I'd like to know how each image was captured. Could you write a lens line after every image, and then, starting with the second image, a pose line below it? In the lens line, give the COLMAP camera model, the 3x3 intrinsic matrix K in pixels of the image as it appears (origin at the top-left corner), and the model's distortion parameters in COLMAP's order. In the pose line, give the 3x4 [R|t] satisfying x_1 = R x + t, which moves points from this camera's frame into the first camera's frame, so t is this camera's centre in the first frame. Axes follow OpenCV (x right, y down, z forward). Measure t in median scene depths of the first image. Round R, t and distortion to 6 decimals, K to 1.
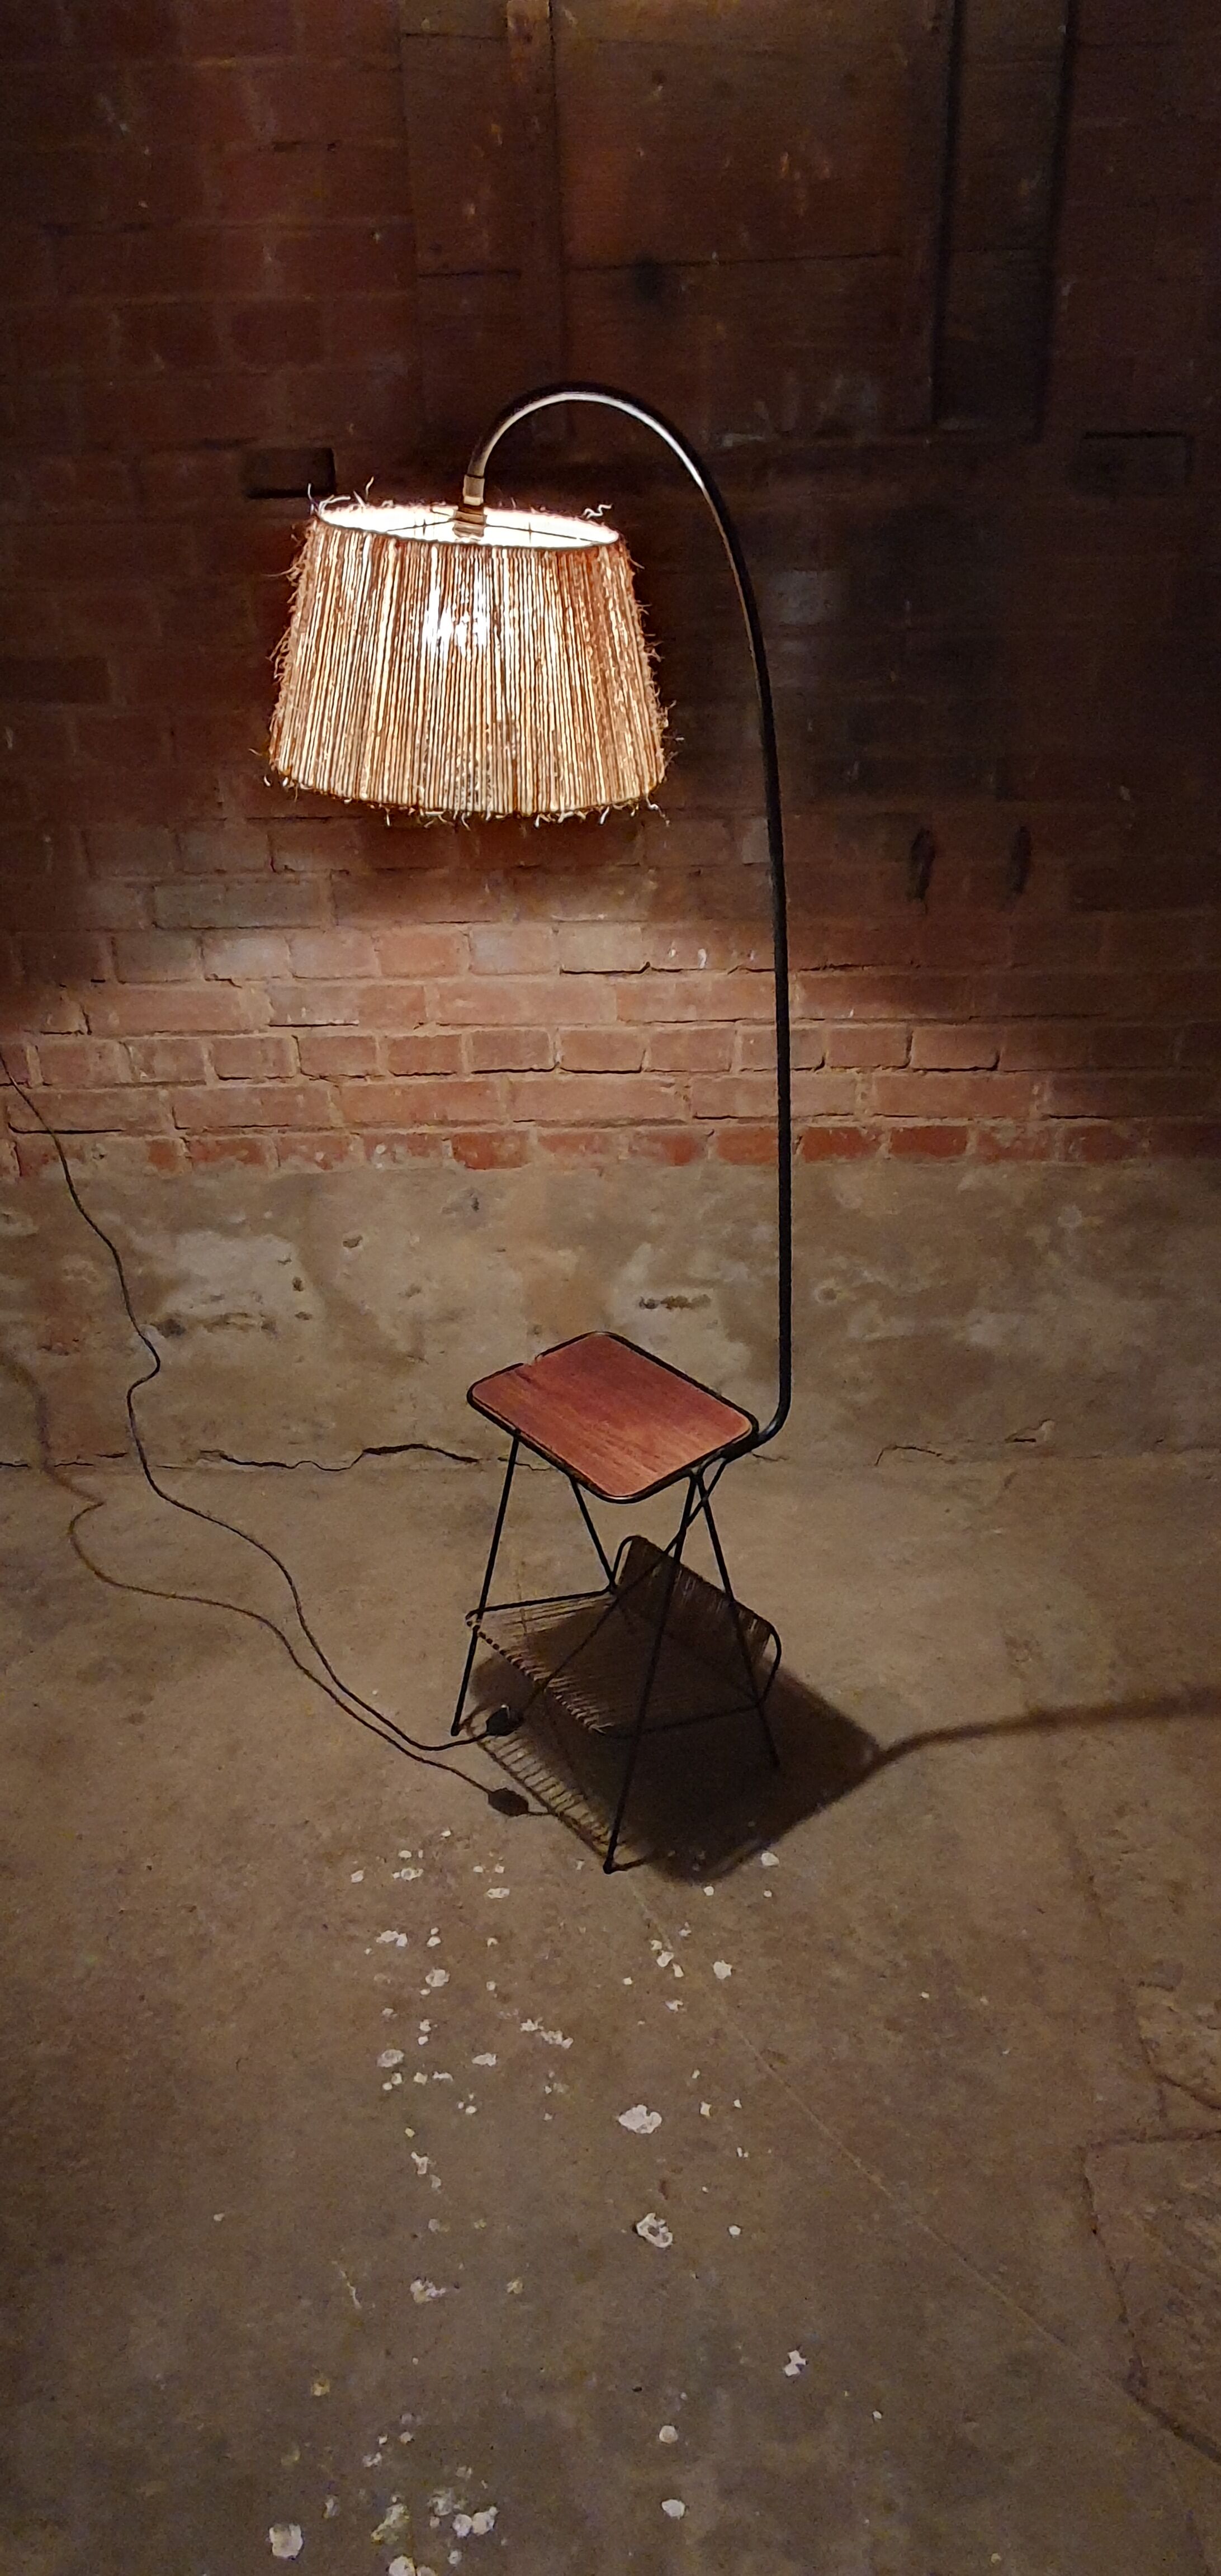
lens RADIAL K [[1549.3, 0, 598.4], [0, 1549.3, 1285.6], [0, 0, 1]] dist [0.013737, -0.001640]
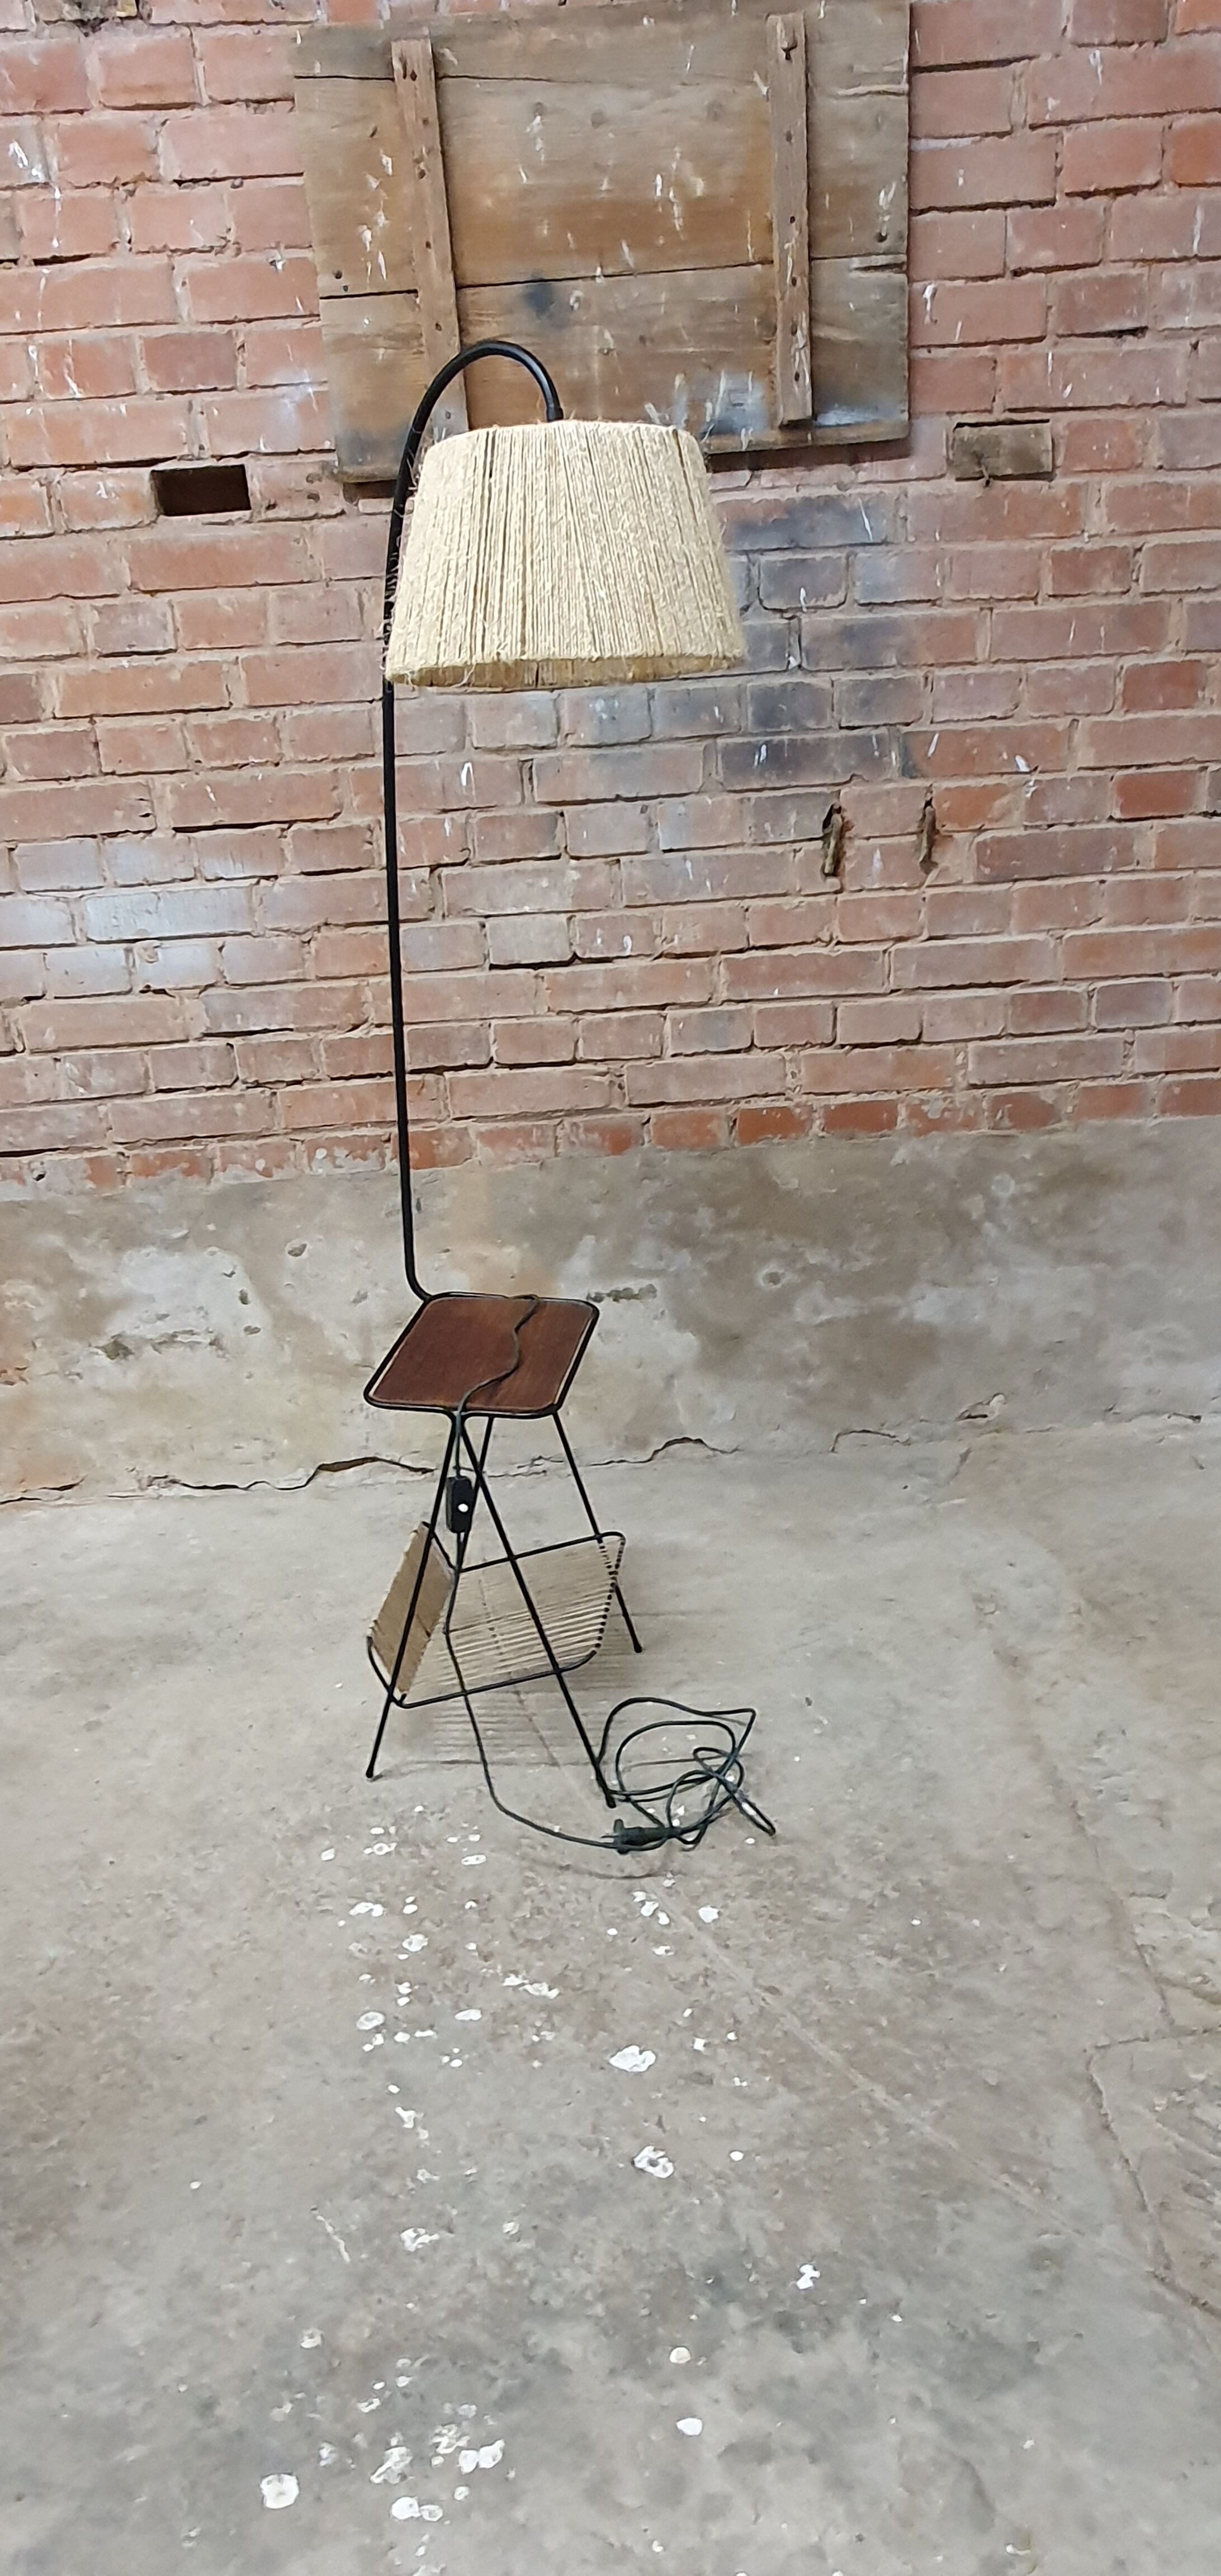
lens RADIAL K [[1549.3, 0, 597.6], [0, 1549.3, 1283.6], [0, 0, 1]] dist [0.013737, -0.001640]
pose [[0.997845, -0.054847, 0.036007, -0.002069], [0.057649, 0.994959, -0.082058, 0.091525], [-0.031325, 0.083957, 0.995977, -0.001993]]
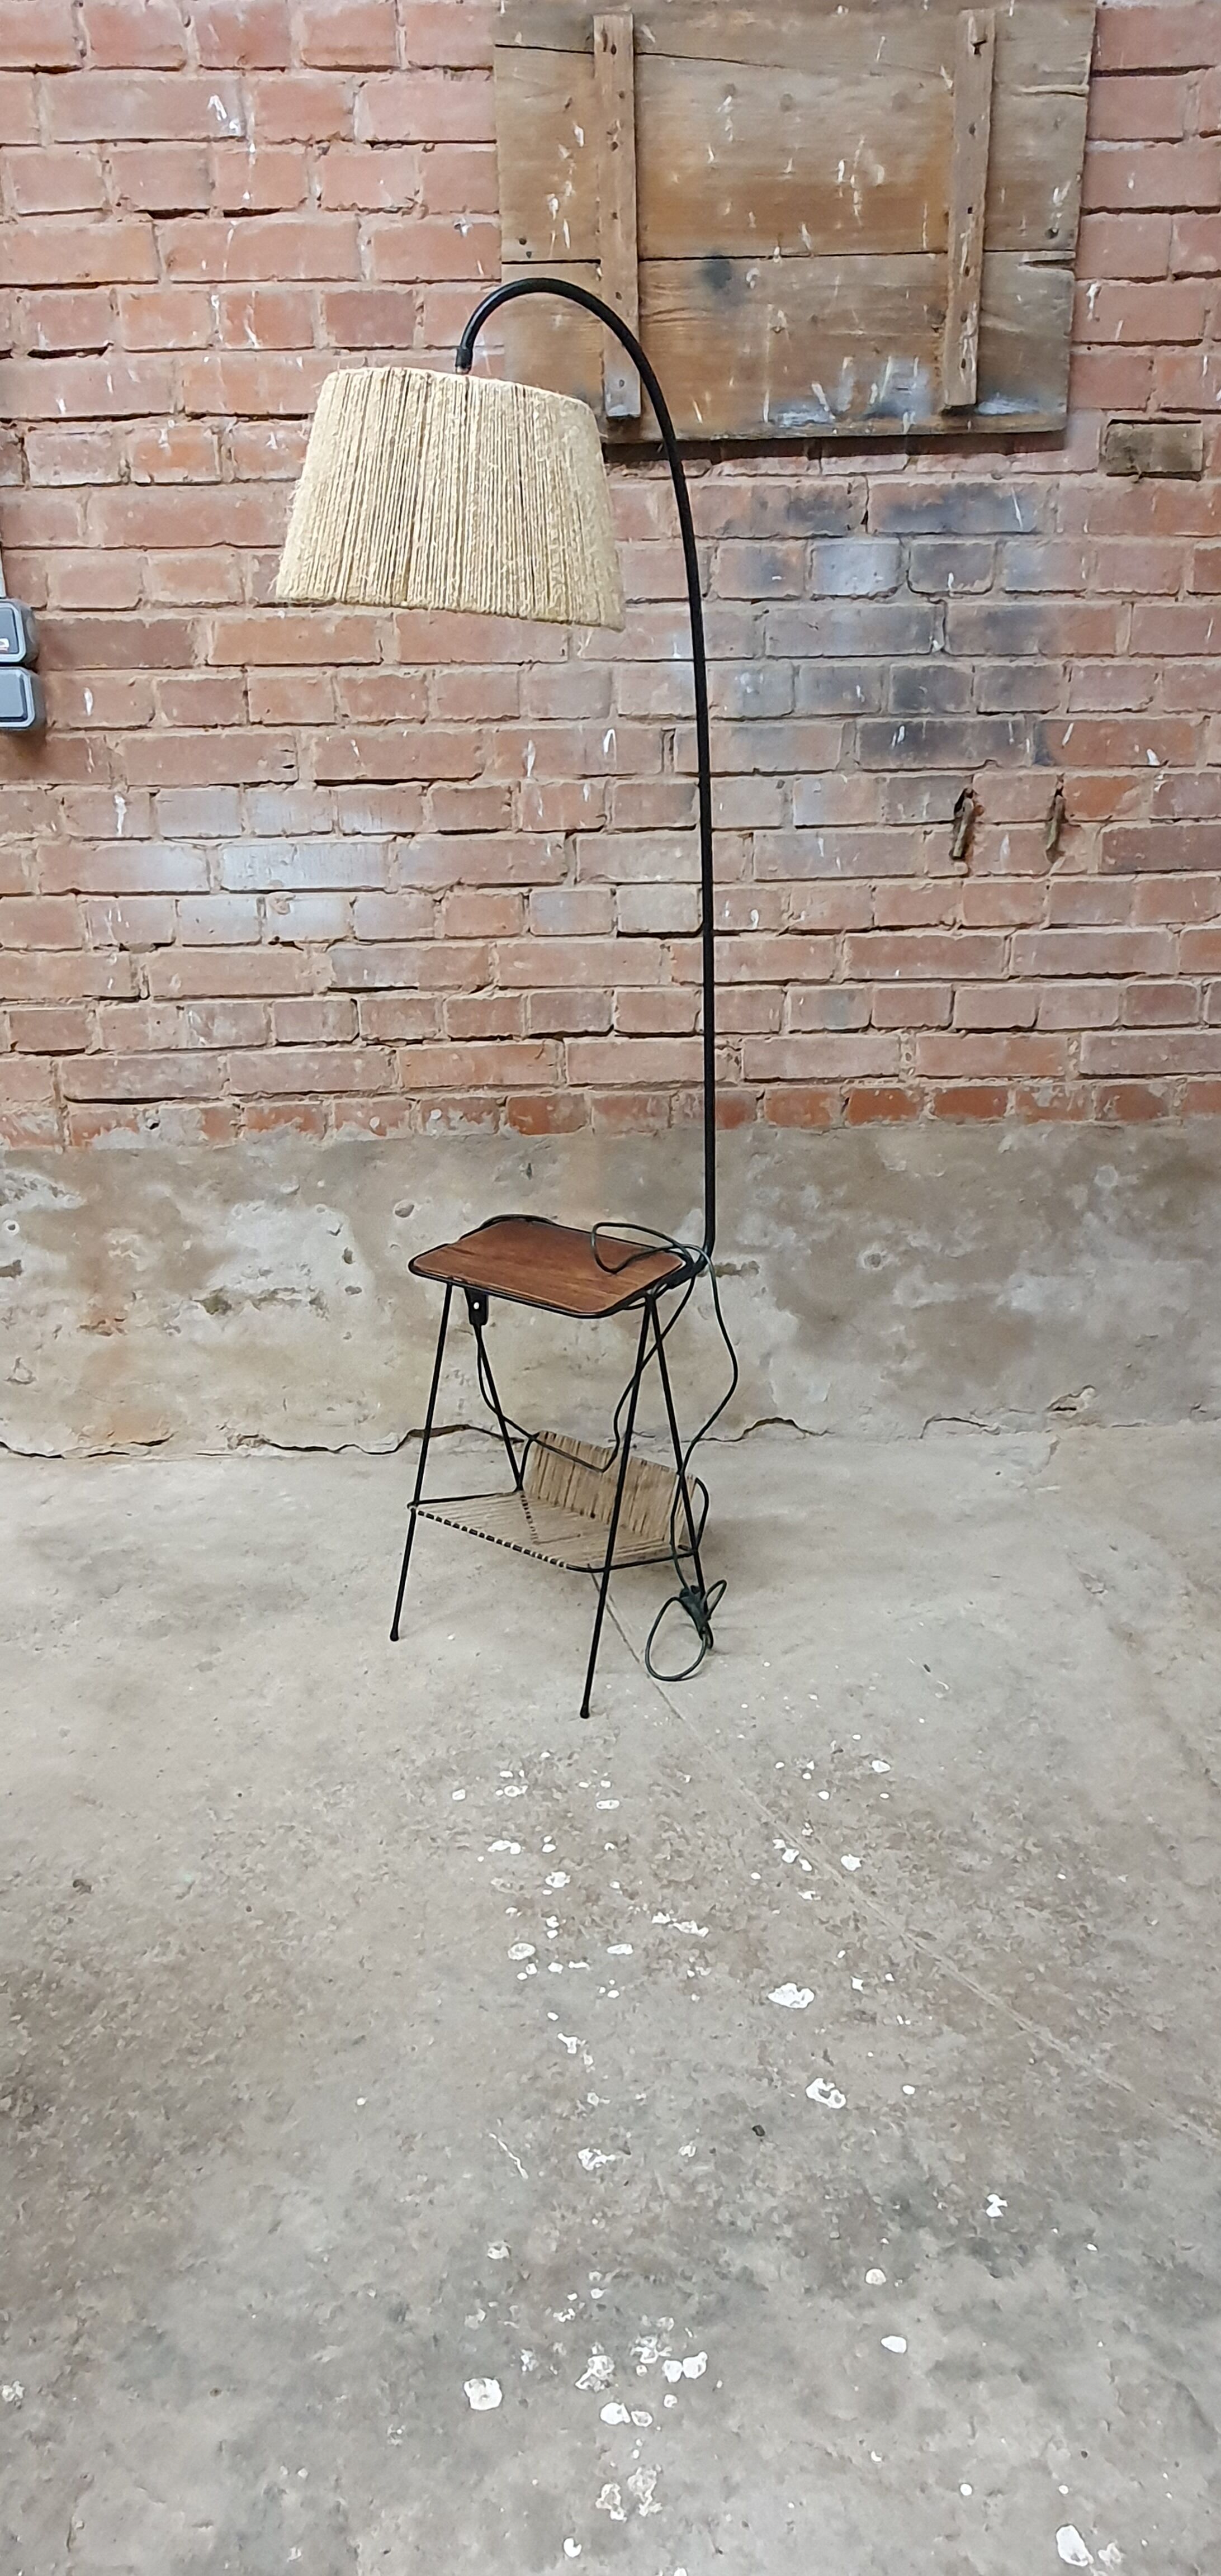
lens RADIAL K [[1549.3, 0, 597.9], [0, 1549.3, 1280.4], [0, 0, 1]] dist [0.013737, -0.001640]
pose [[0.998346, -0.012341, 0.056160, -0.095738], [0.018527, 0.993647, -0.111004, 0.137470], [-0.054433, 0.111861, 0.992232, 0.004414]]
